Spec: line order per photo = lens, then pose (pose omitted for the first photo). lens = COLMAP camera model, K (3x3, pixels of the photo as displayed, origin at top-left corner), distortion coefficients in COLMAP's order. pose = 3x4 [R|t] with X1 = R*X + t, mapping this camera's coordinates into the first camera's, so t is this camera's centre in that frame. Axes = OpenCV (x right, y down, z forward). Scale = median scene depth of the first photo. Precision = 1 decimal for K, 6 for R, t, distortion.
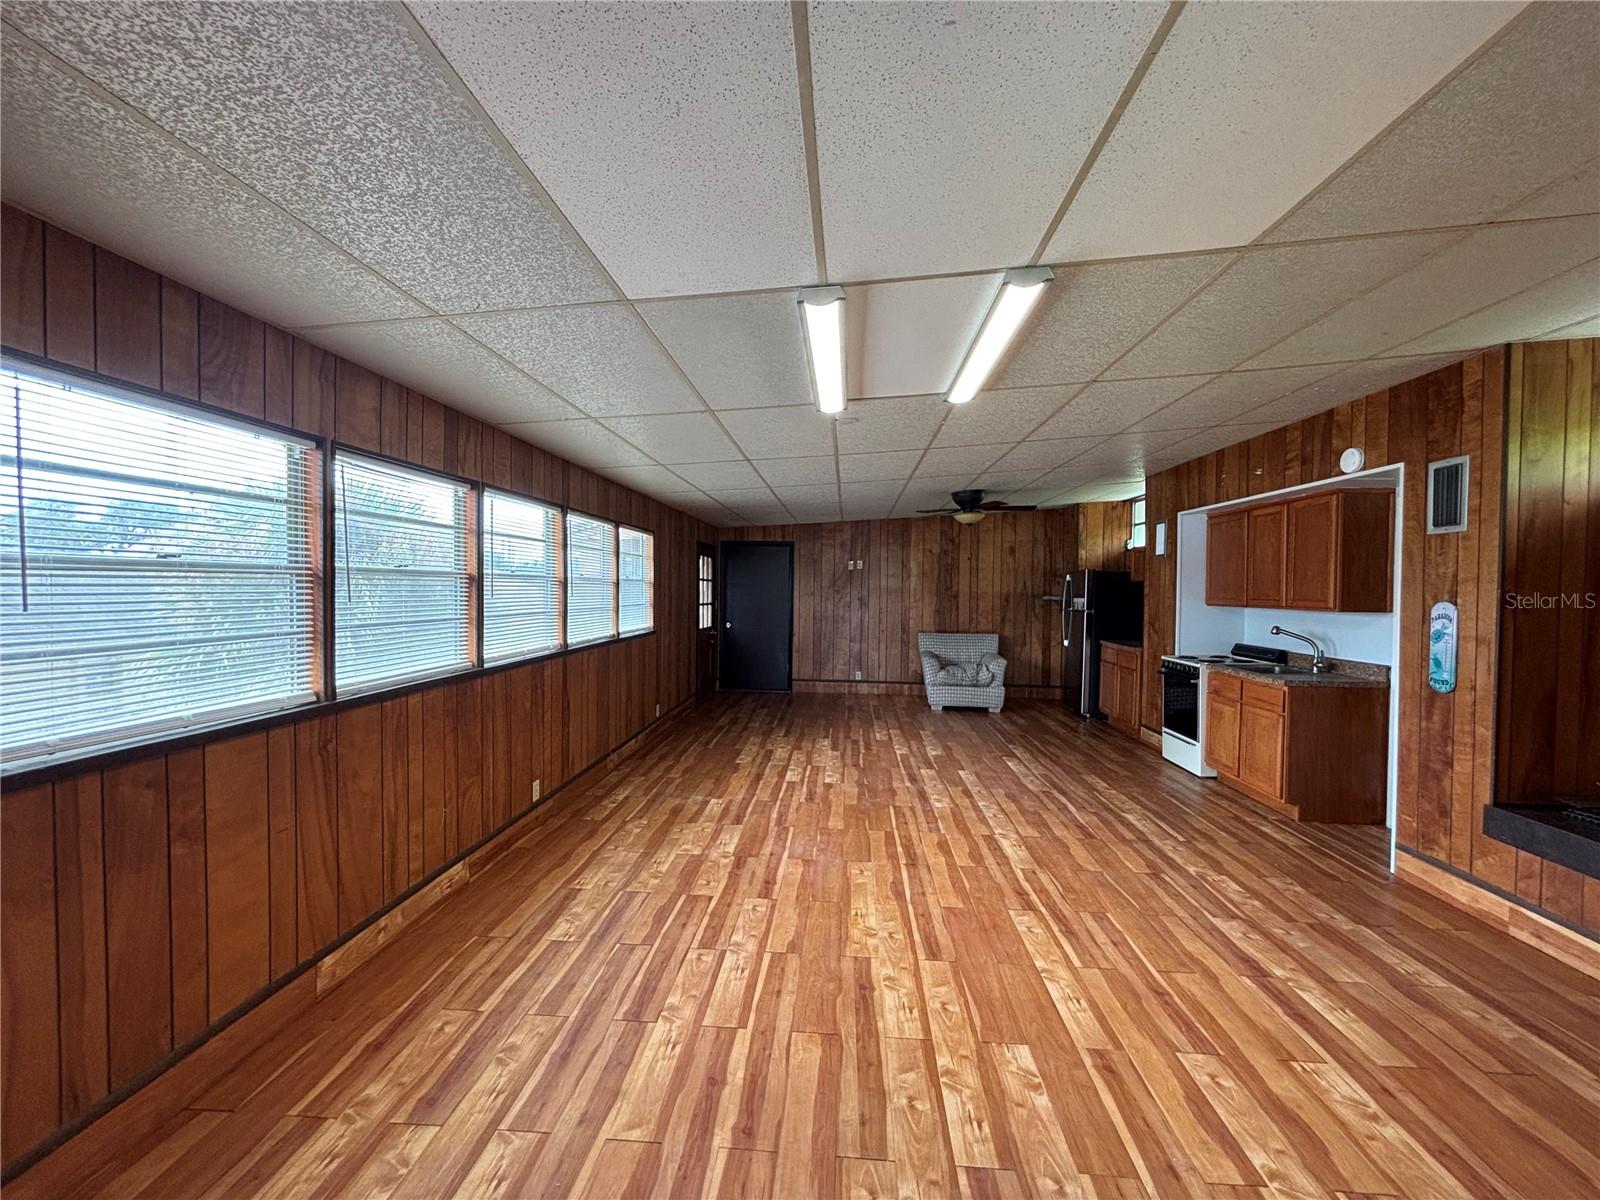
lens RADIAL K [[646.2, 0, 799.2], [0, 646.2, 601.5], [0, 0, 1]] dist [0.006308, -0.002127]
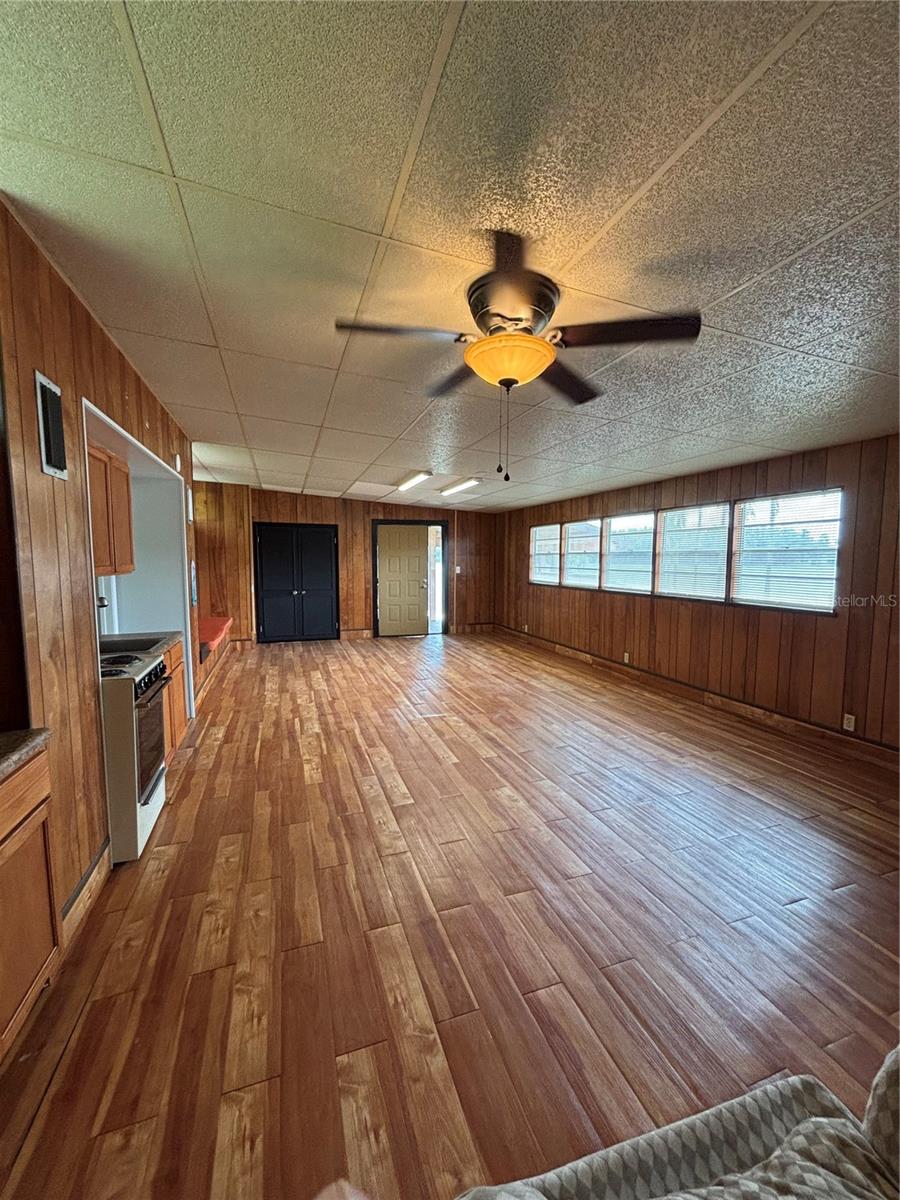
lens RADIAL K [[484.6, 0, 451.5], [0, 484.6, 596.4], [0, 0, 1]] dist [0.006308, -0.002127]
pose [[-0.916075, 0.022141, -0.400395, 0.752756], [-0.019430, 0.994851, 0.099467, -0.044557], [0.400535, 0.098899, -0.910928, 2.296488]]
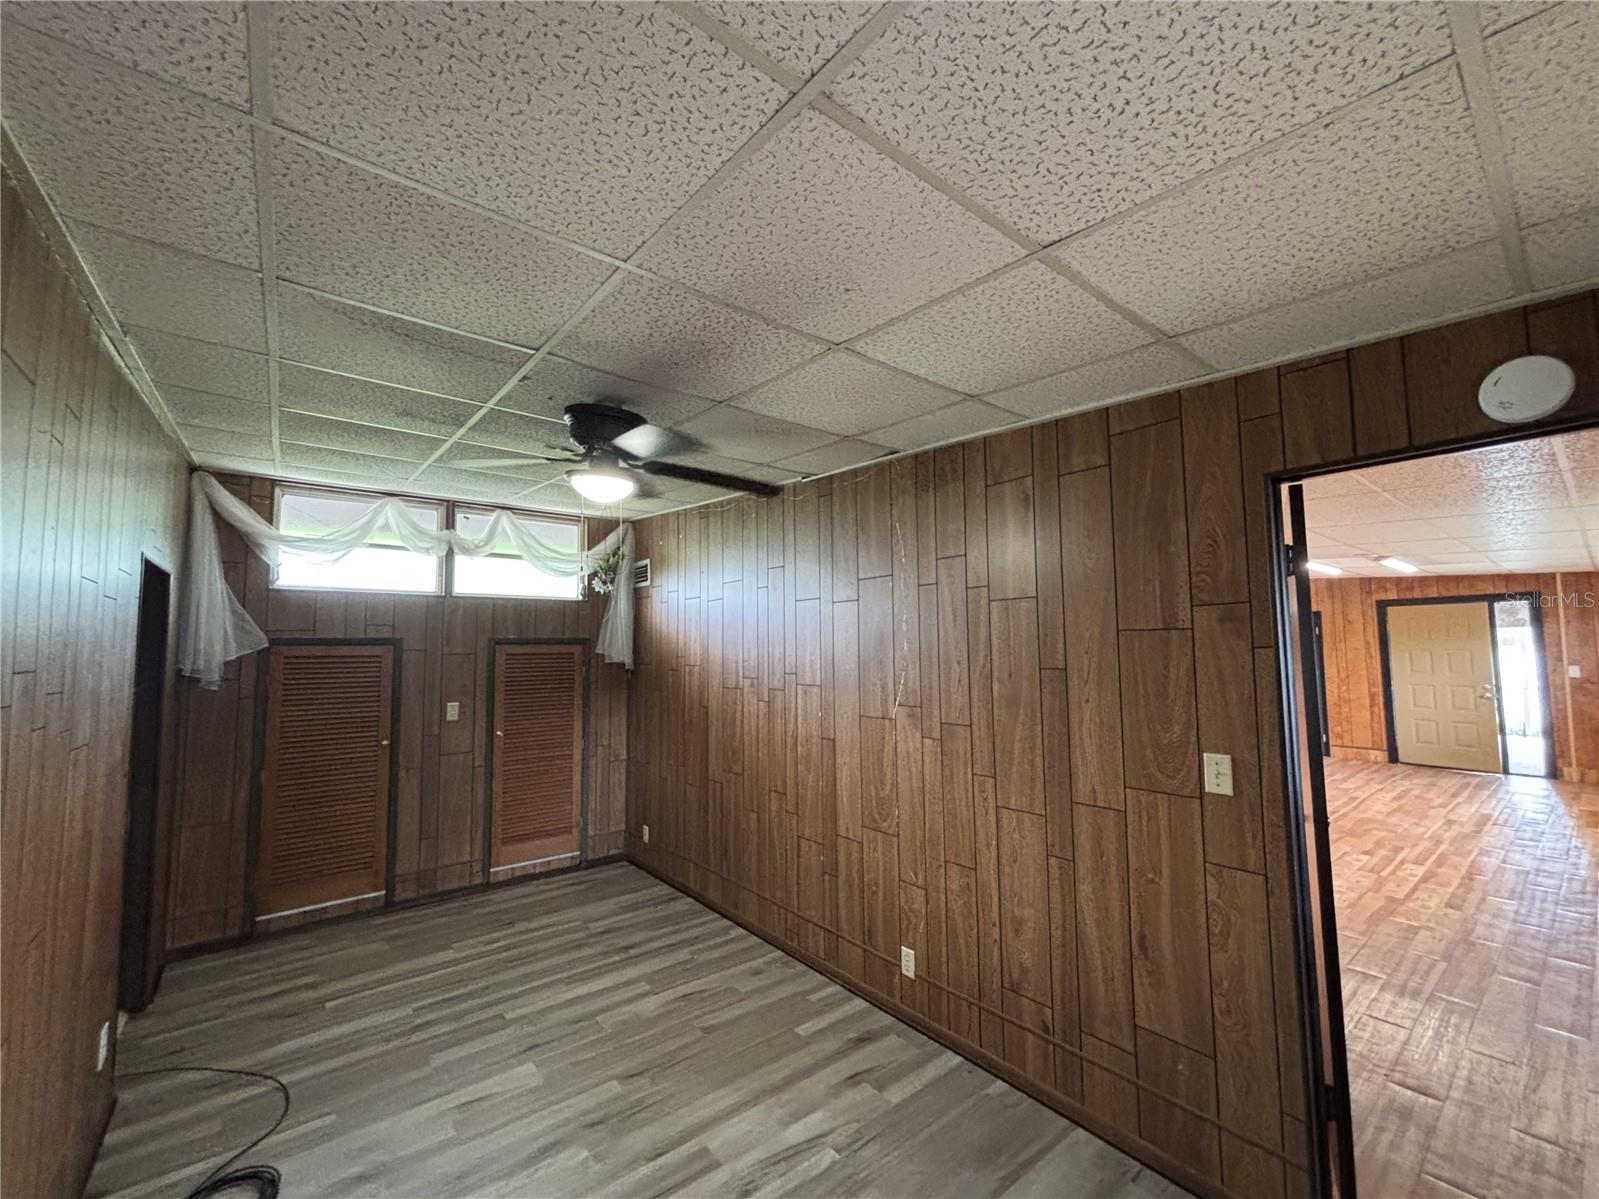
lens RADIAL K [[645.8, 0, 795.5], [0, 645.8, 599.6], [0, 0, 1]] dist [0.006308, -0.002127]
pose [[-0.677970, 0.052966, 0.733179, -0.149264], [0.022104, 0.998419, -0.051688, -0.105134], [-0.734758, -0.018837, -0.678068, 3.128365]]
